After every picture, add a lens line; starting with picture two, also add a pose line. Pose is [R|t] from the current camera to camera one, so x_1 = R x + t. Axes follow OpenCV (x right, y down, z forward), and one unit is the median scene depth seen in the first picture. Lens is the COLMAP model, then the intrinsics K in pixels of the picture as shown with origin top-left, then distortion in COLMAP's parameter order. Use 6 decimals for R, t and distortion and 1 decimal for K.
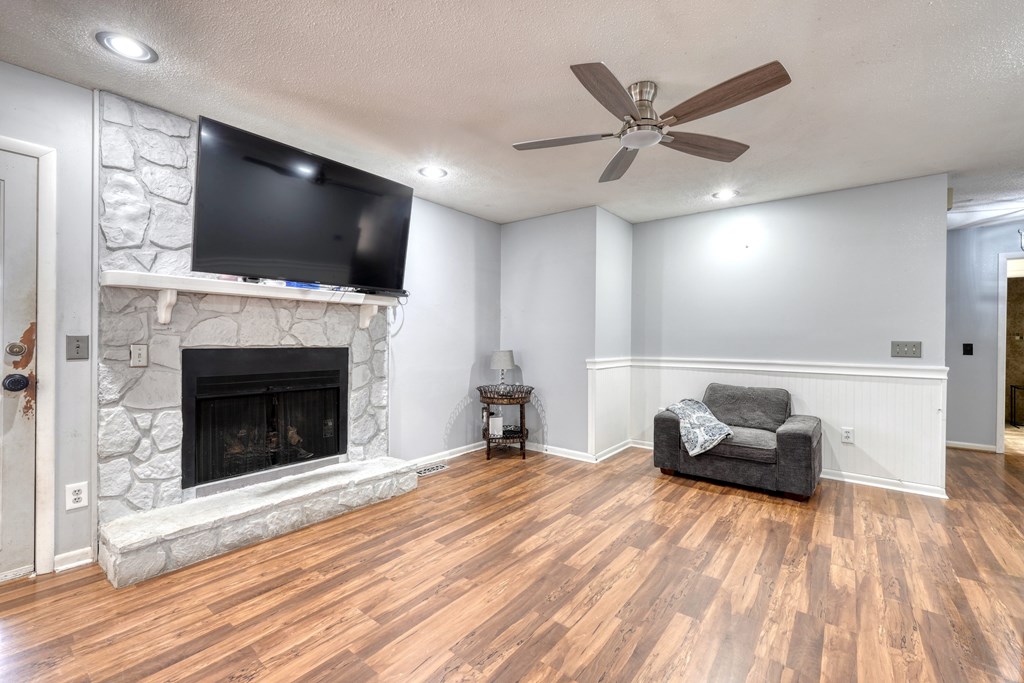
lens RADIAL K [[433.0, 0, 514.8], [0, 433.0, 343.4], [0, 0, 1]] dist [-0.004562, 0.001780]
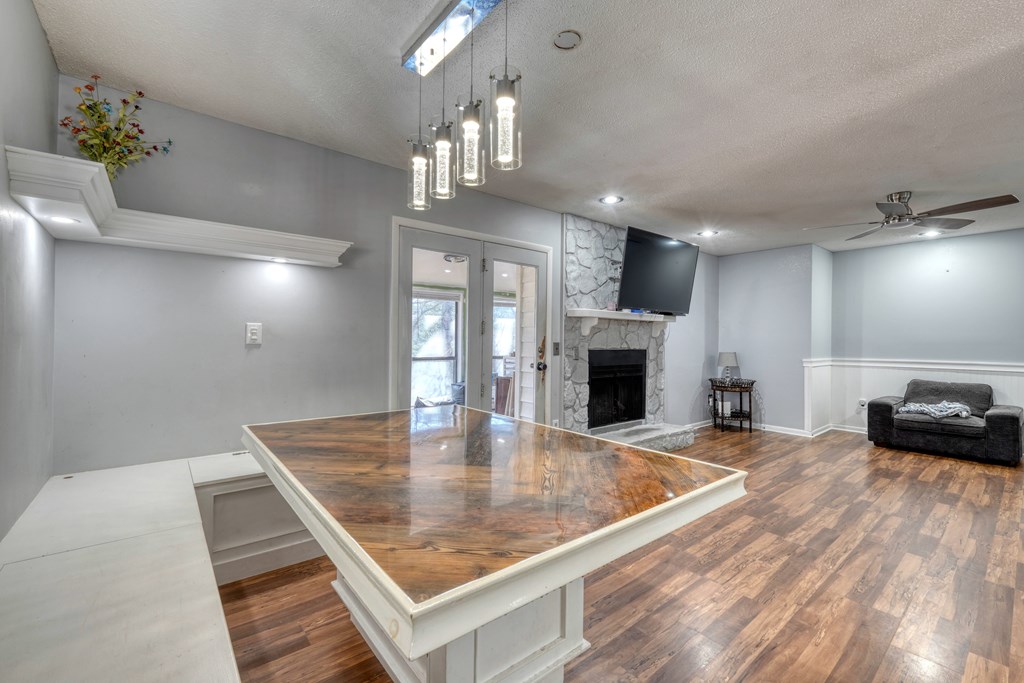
lens RADIAL K [[433.0, 0, 513.1], [0, 433.0, 343.6], [0, 0, 1]] dist [-0.004562, 0.001780]
pose [[0.976227, 0.001686, -0.216746, -0.561152], [-0.002814, 0.999984, -0.004895, -0.003156], [0.216734, 0.005389, 0.976216, -0.655735]]
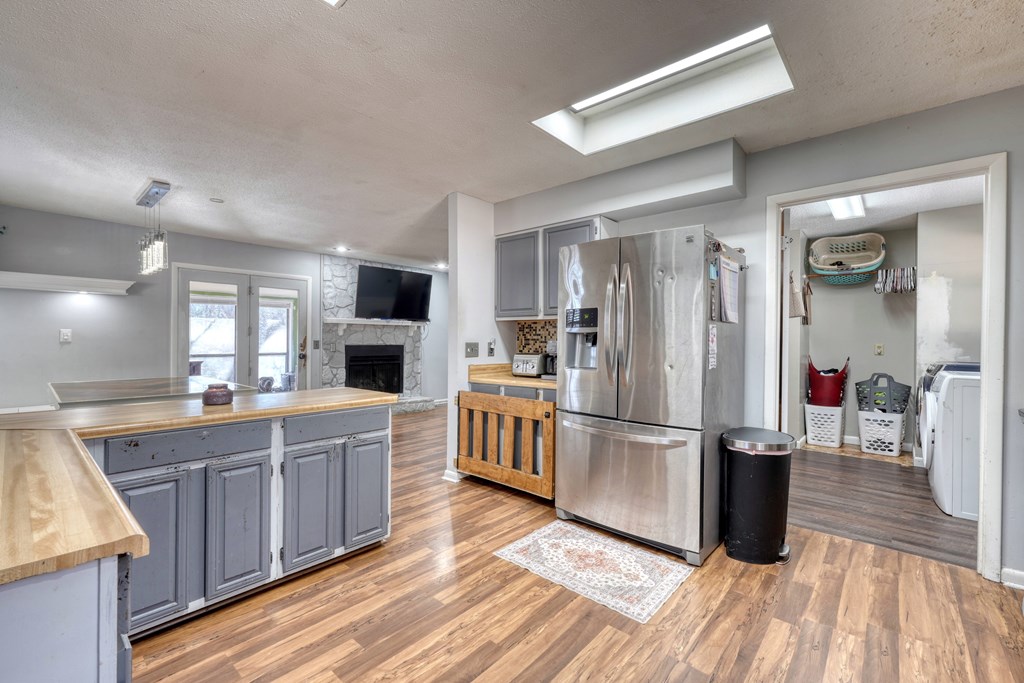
lens RADIAL K [[433.0, 0, 510.7], [0, 433.0, 341.1], [0, 0, 1]] dist [-0.004562, 0.001780]
pose [[0.997962, -0.003612, -0.063703, 0.329196], [0.003166, 0.999970, -0.007107, 0.007611], [0.063727, 0.006891, 0.997944, -1.278905]]
